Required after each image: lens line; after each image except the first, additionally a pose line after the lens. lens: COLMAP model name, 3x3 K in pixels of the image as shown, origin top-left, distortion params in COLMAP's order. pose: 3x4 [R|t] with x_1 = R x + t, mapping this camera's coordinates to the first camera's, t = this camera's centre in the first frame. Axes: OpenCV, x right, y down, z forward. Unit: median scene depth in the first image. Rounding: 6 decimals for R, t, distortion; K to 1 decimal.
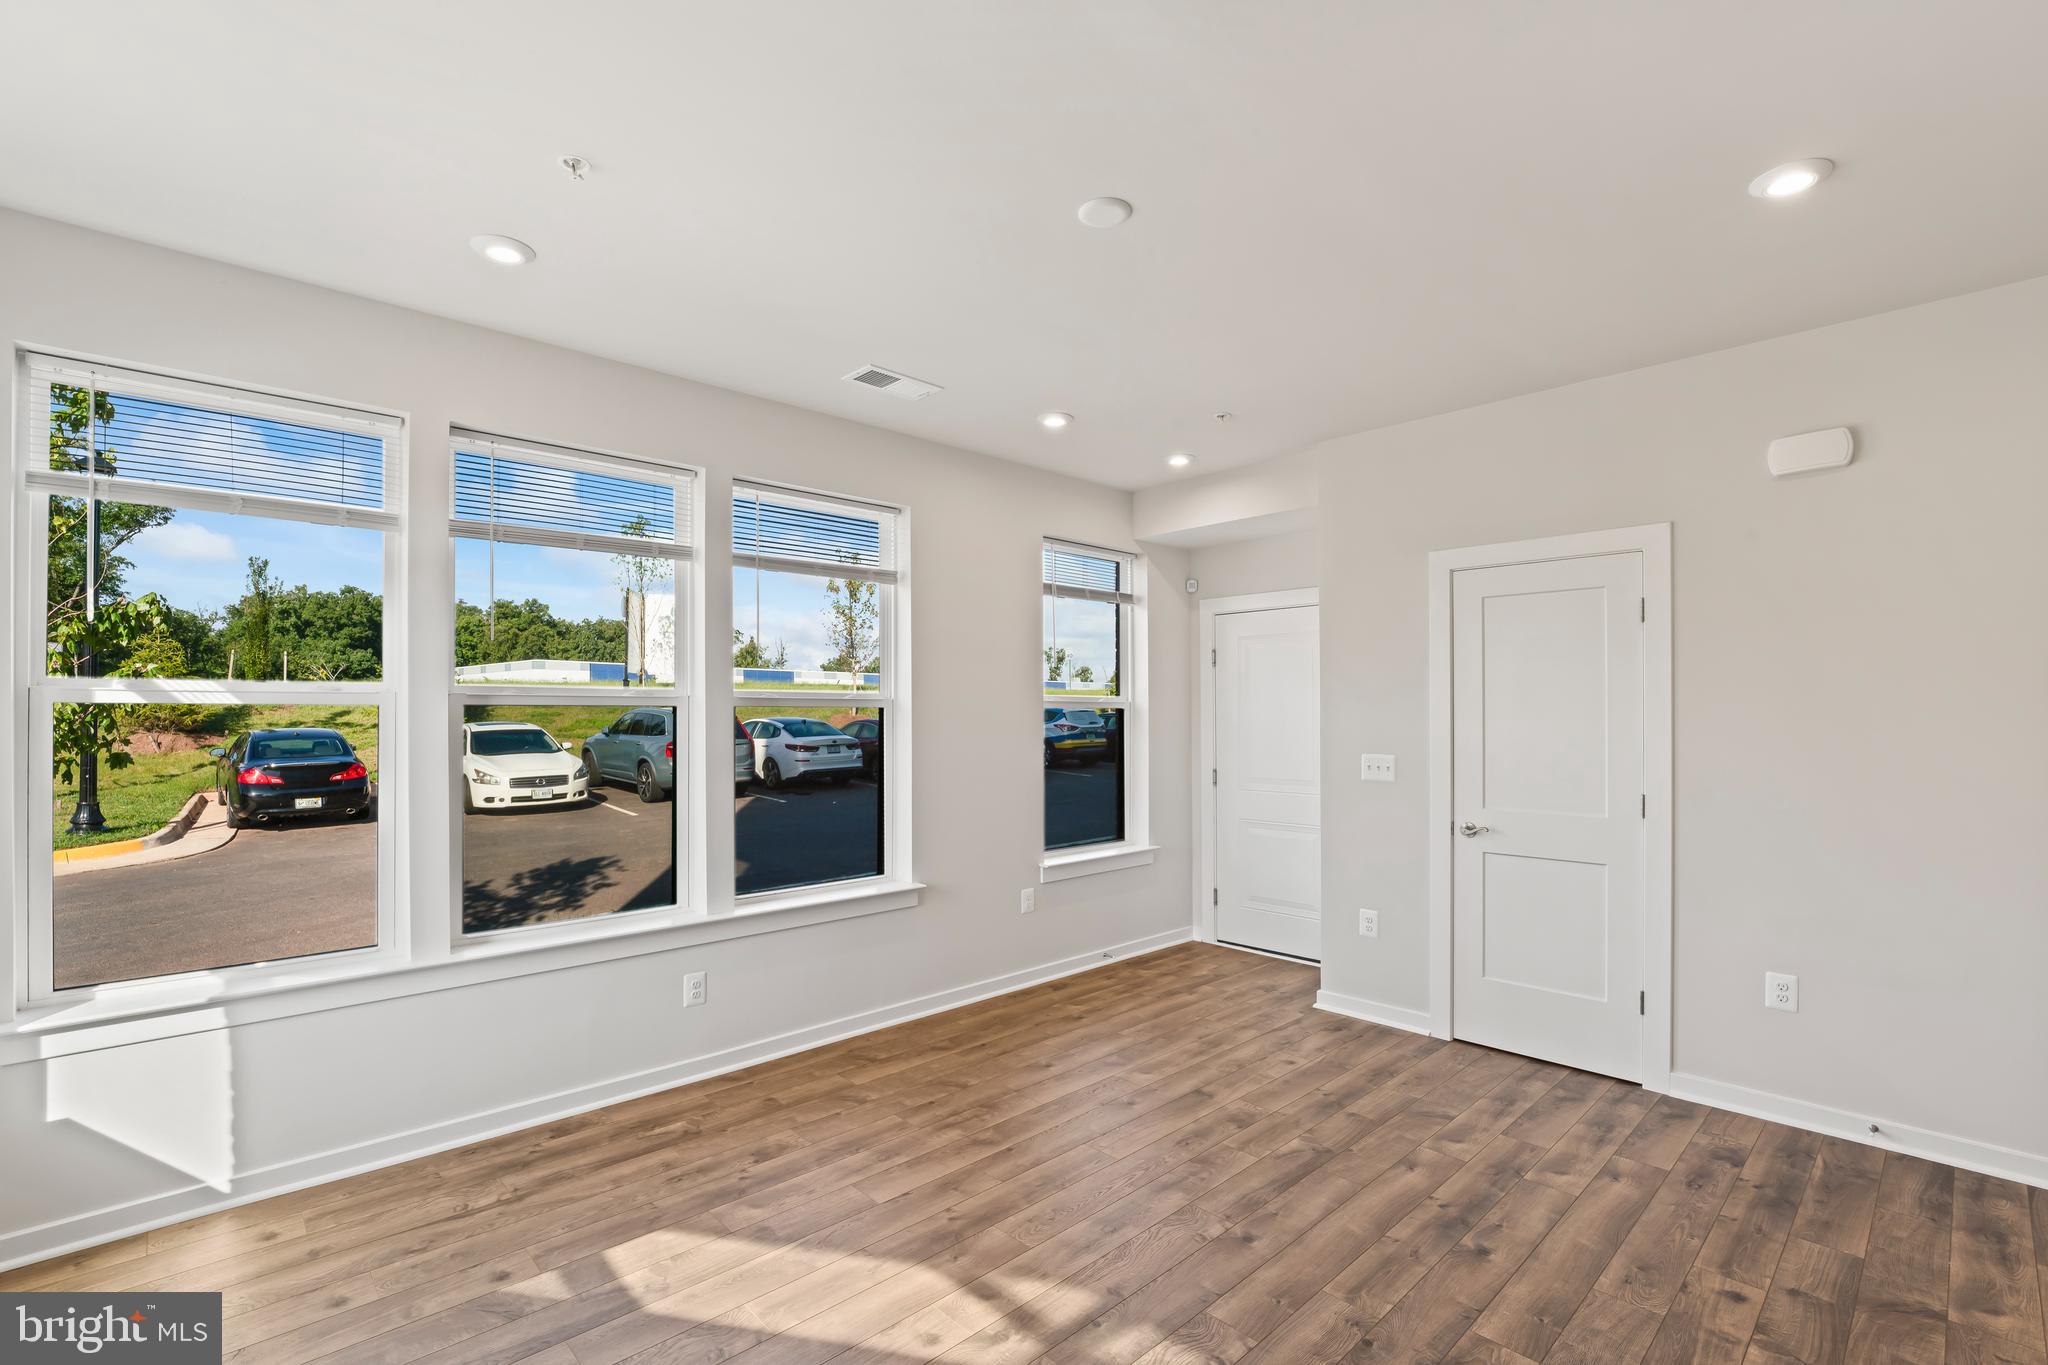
lens RADIAL K [[909.2, 0, 1029.5], [0, 909.2, 706.9], [0, 0, 1]] dist [-0.023652, 0.001471]
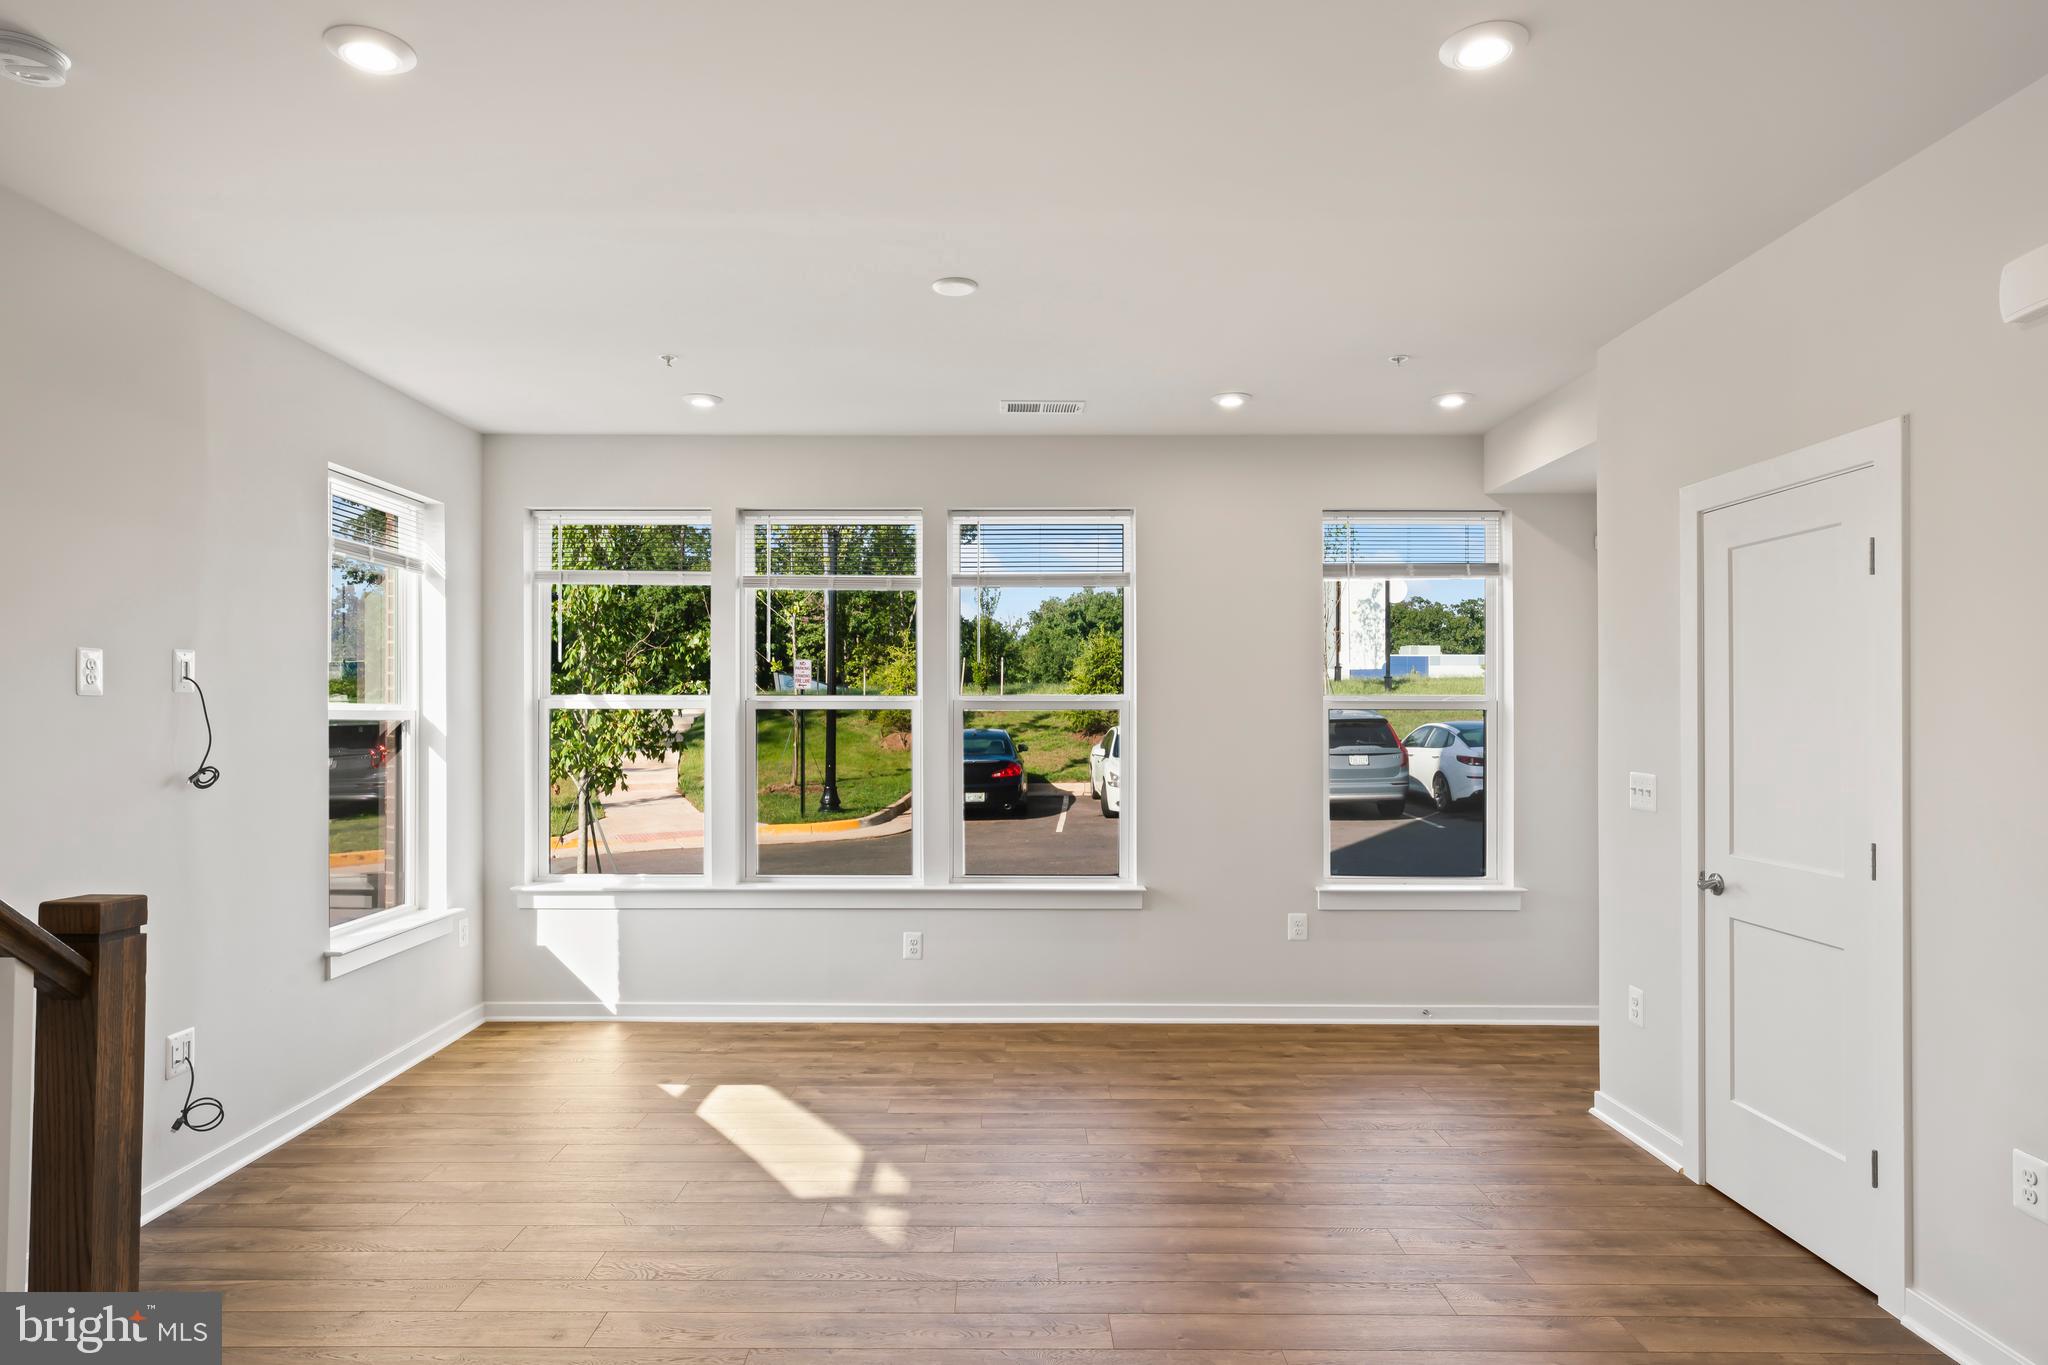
lens RADIAL K [[1168.0, 0, 1001.1], [0, 1168.0, 711.0], [0, 0, 1]] dist [0.007250, -0.004466]
pose [[0.722164, -0.001018, -0.691721, 0.668815], [0.002730, 0.999995, 0.001379, -0.000184], [0.691716, -0.002885, 0.722164, -0.029127]]
